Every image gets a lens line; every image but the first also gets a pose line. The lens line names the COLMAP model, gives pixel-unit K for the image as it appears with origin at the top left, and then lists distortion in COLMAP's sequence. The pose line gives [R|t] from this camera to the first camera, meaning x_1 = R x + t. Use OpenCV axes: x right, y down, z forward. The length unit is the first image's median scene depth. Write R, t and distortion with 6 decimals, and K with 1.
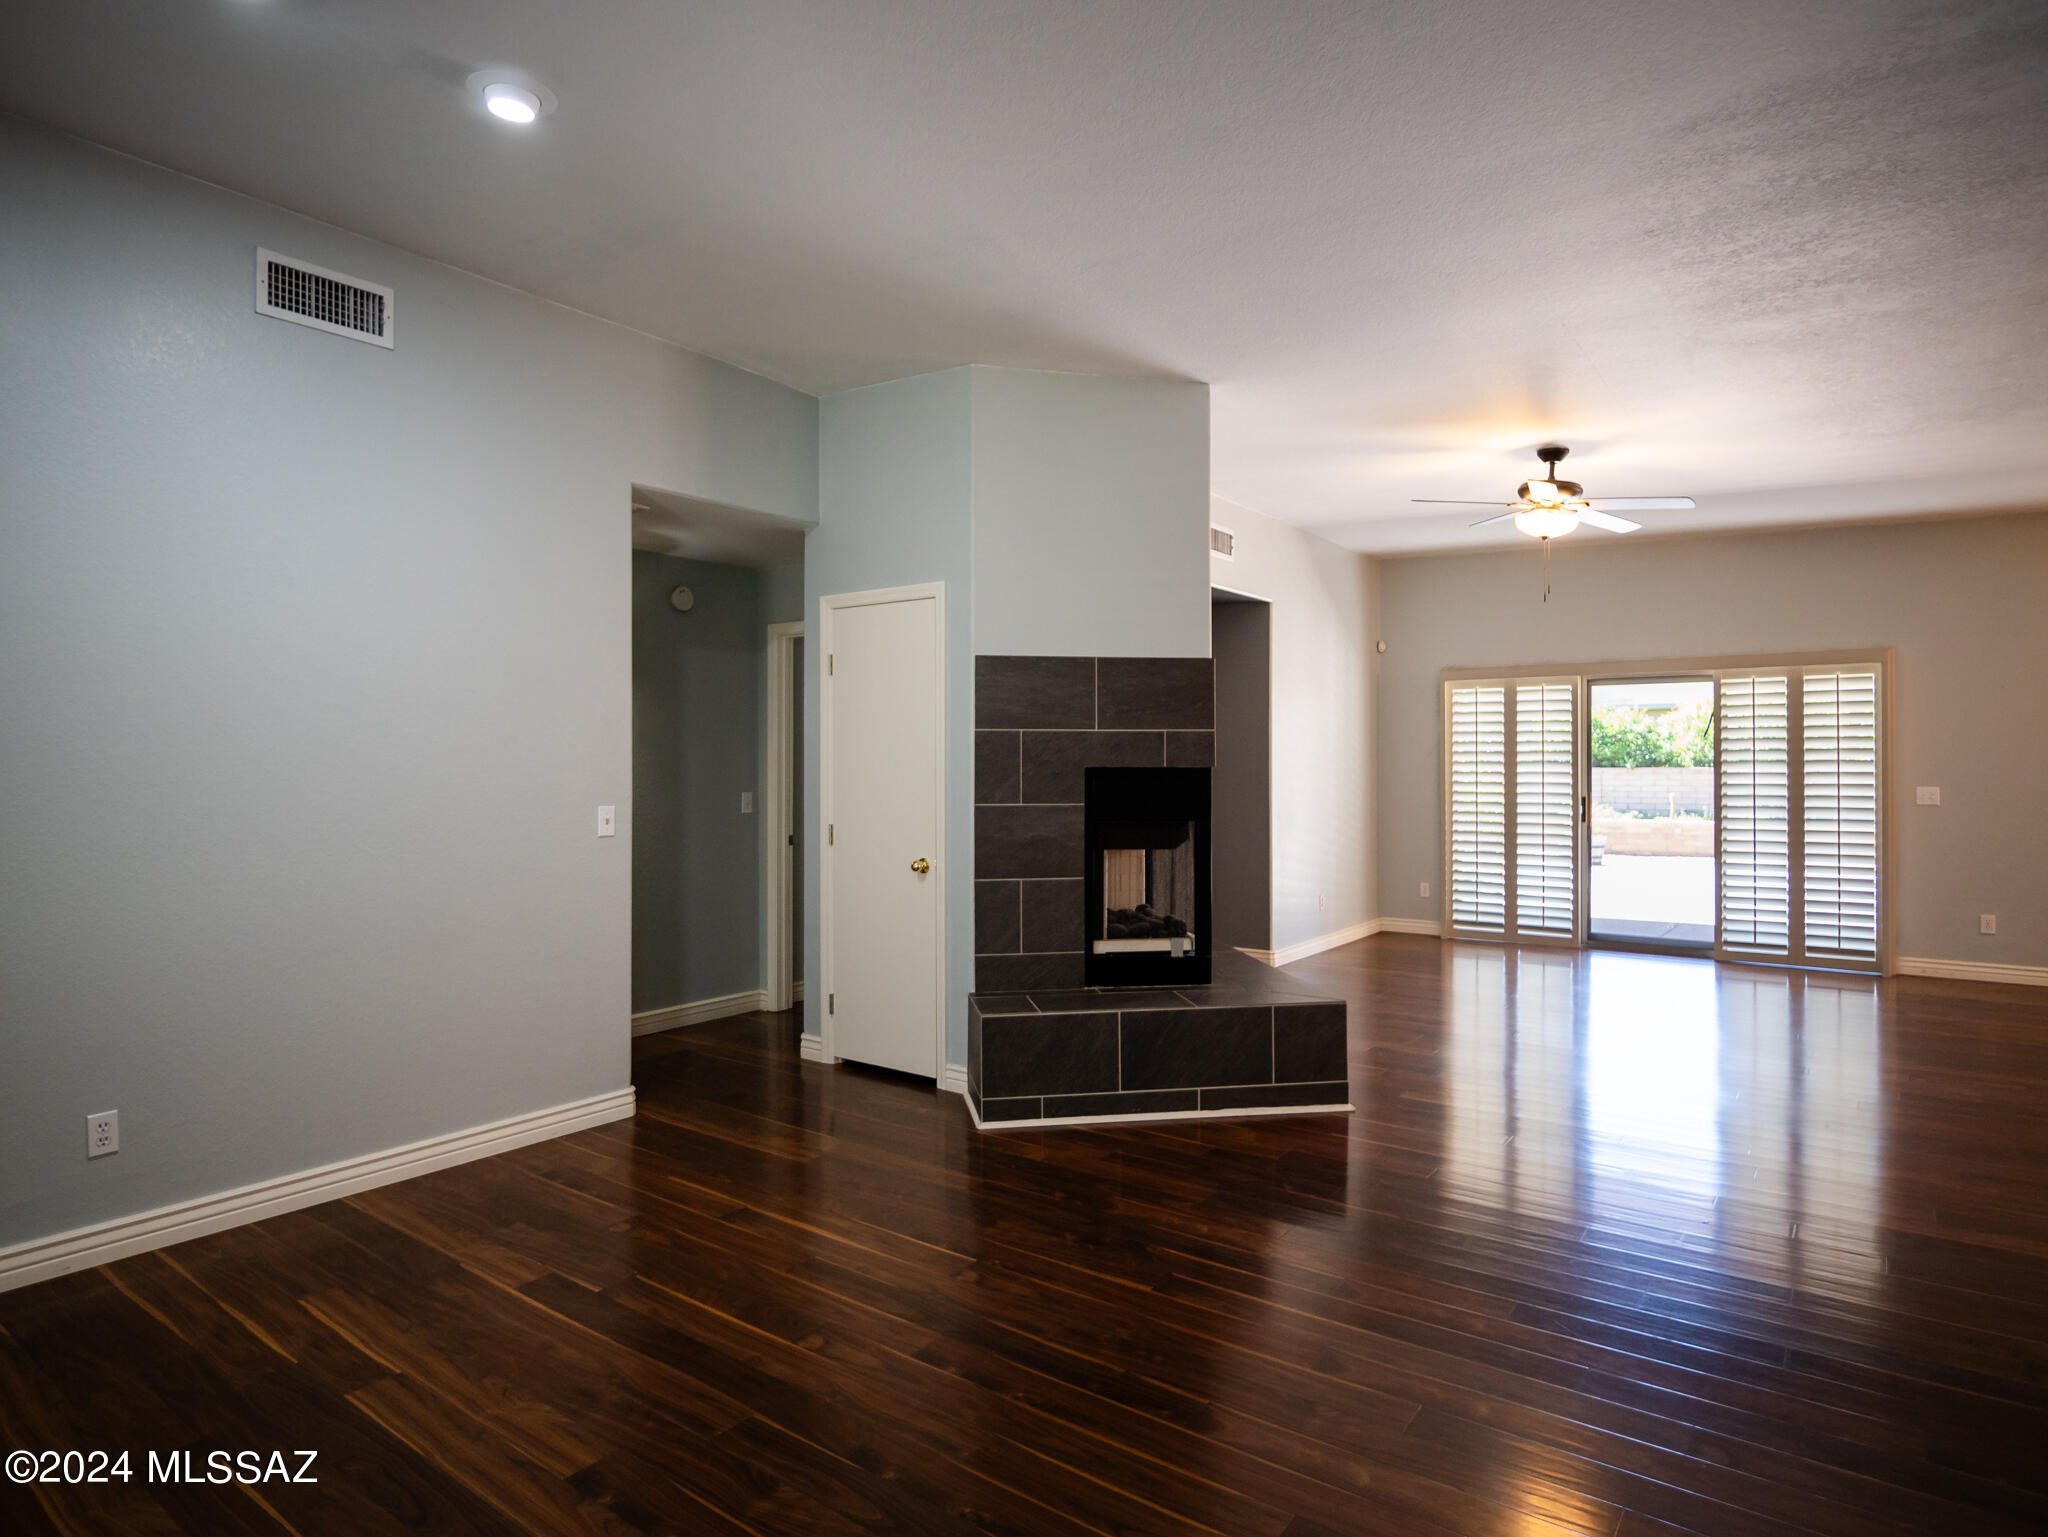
lens RADIAL K [[1148.0, 0, 1029.9], [0, 1148.0, 762.8], [0, 0, 1]] dist [-0.012946, 0.001238]
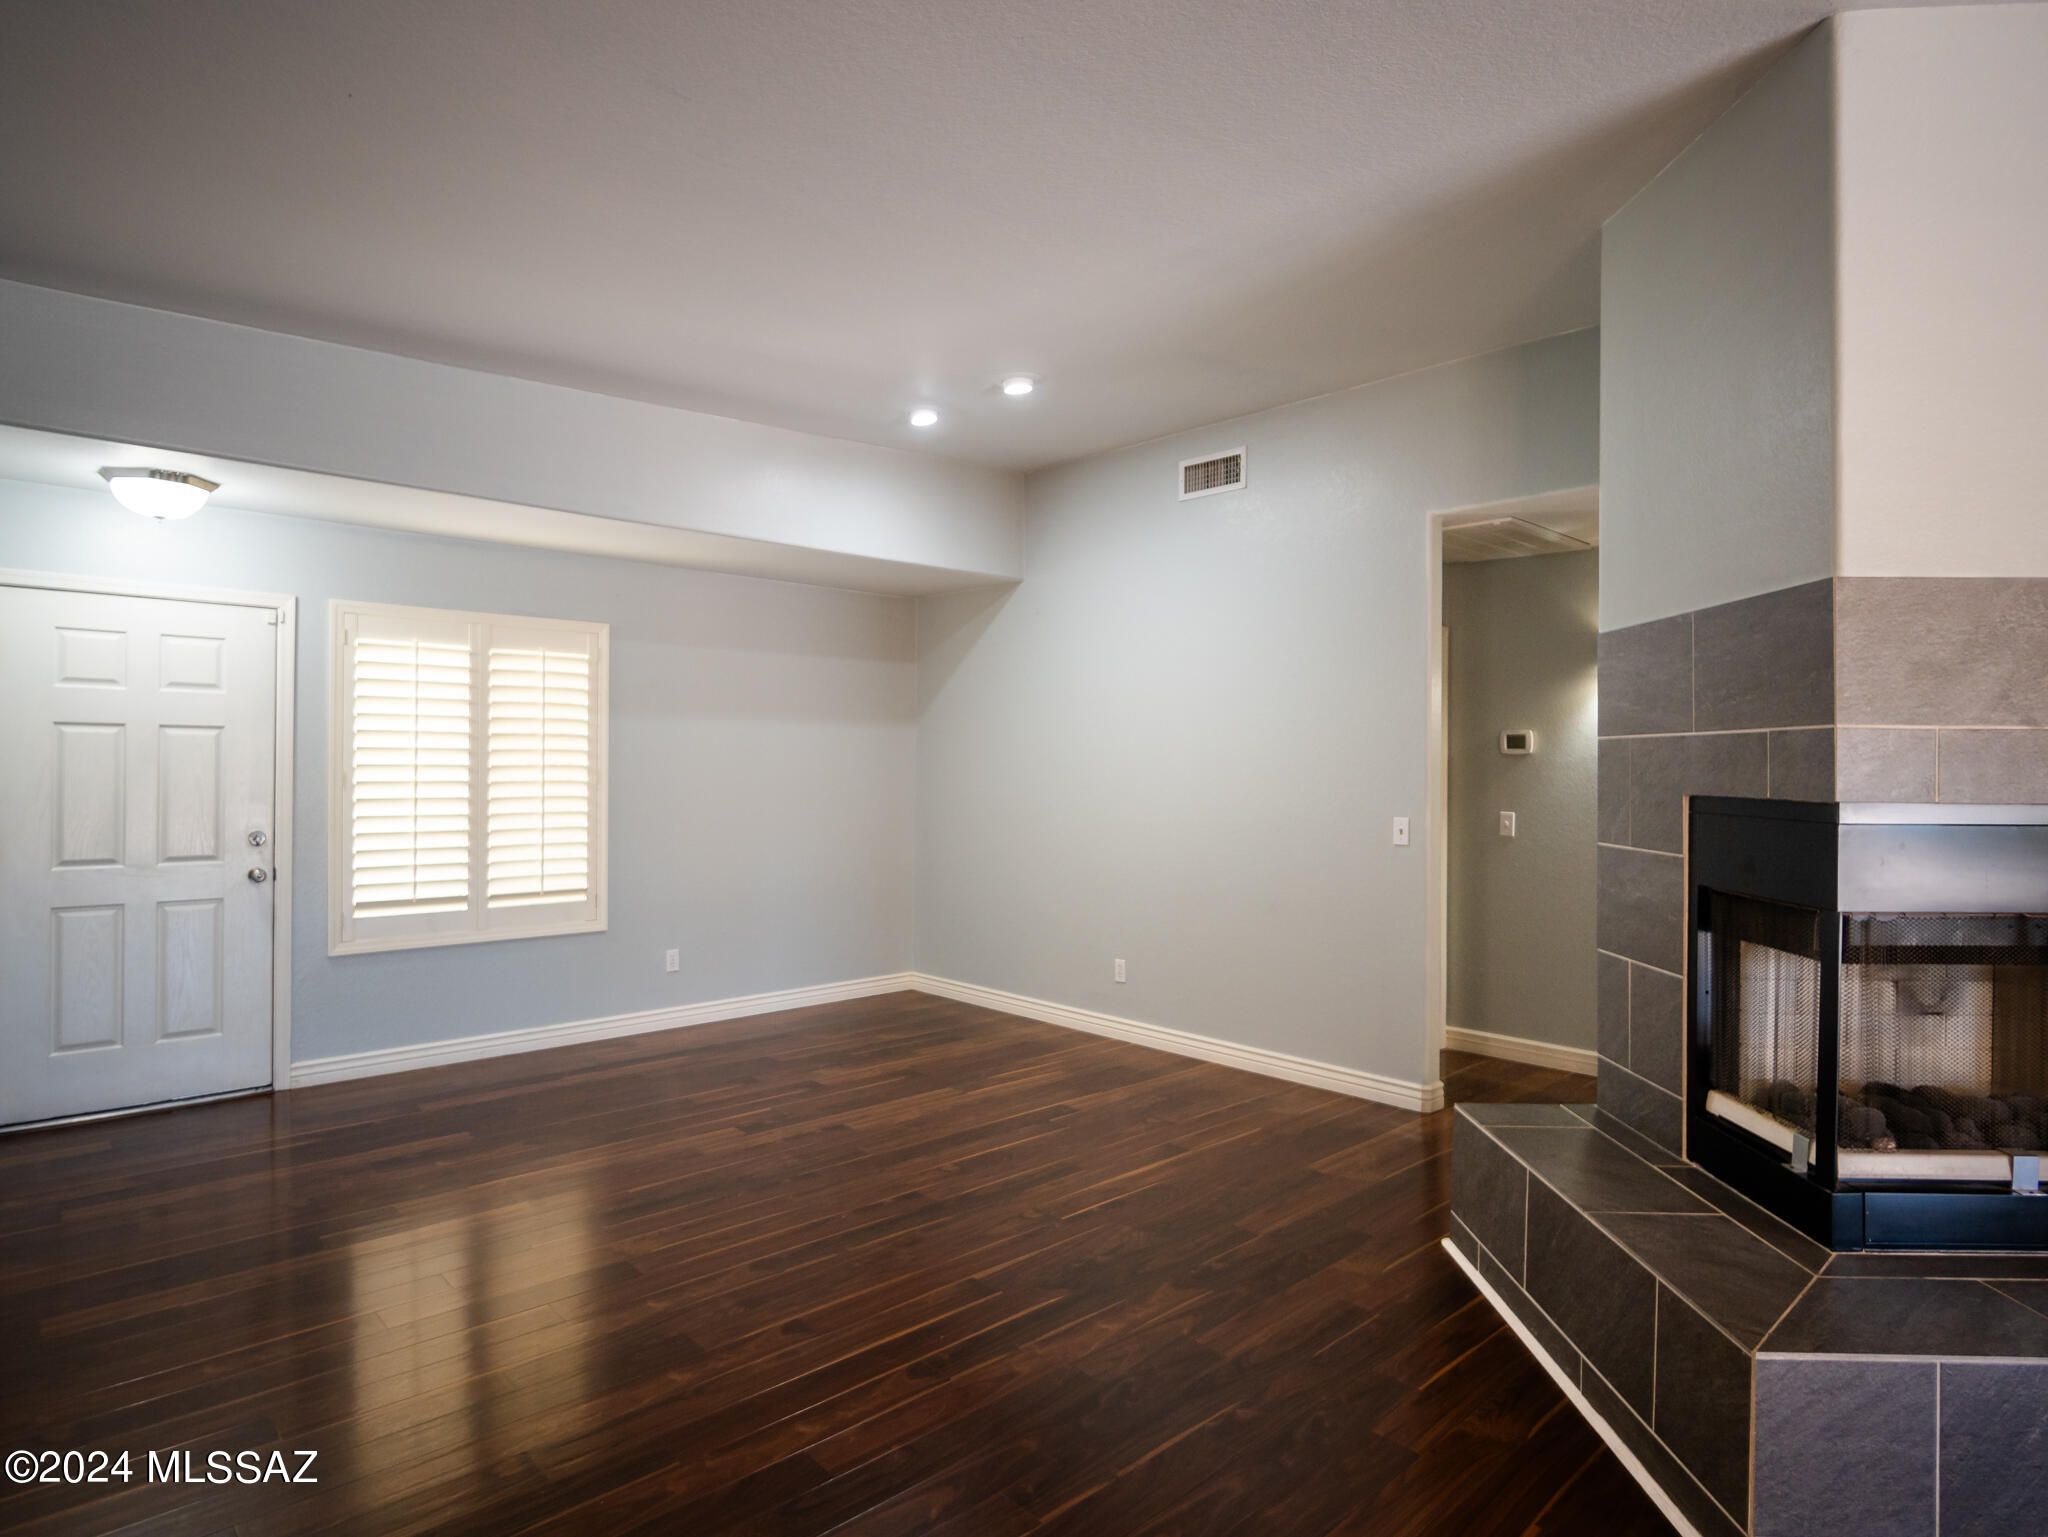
lens RADIAL K [[1148.0, 0, 1004.2], [0, 1148.0, 766.1], [0, 0, 1]] dist [-0.012946, 0.001238]
pose [[-0.192041, 0.001286, -0.981386, 0.458367], [-0.004435, 0.999988, 0.002179, -0.007195], [0.981377, 0.004771, -0.192033, 0.492473]]
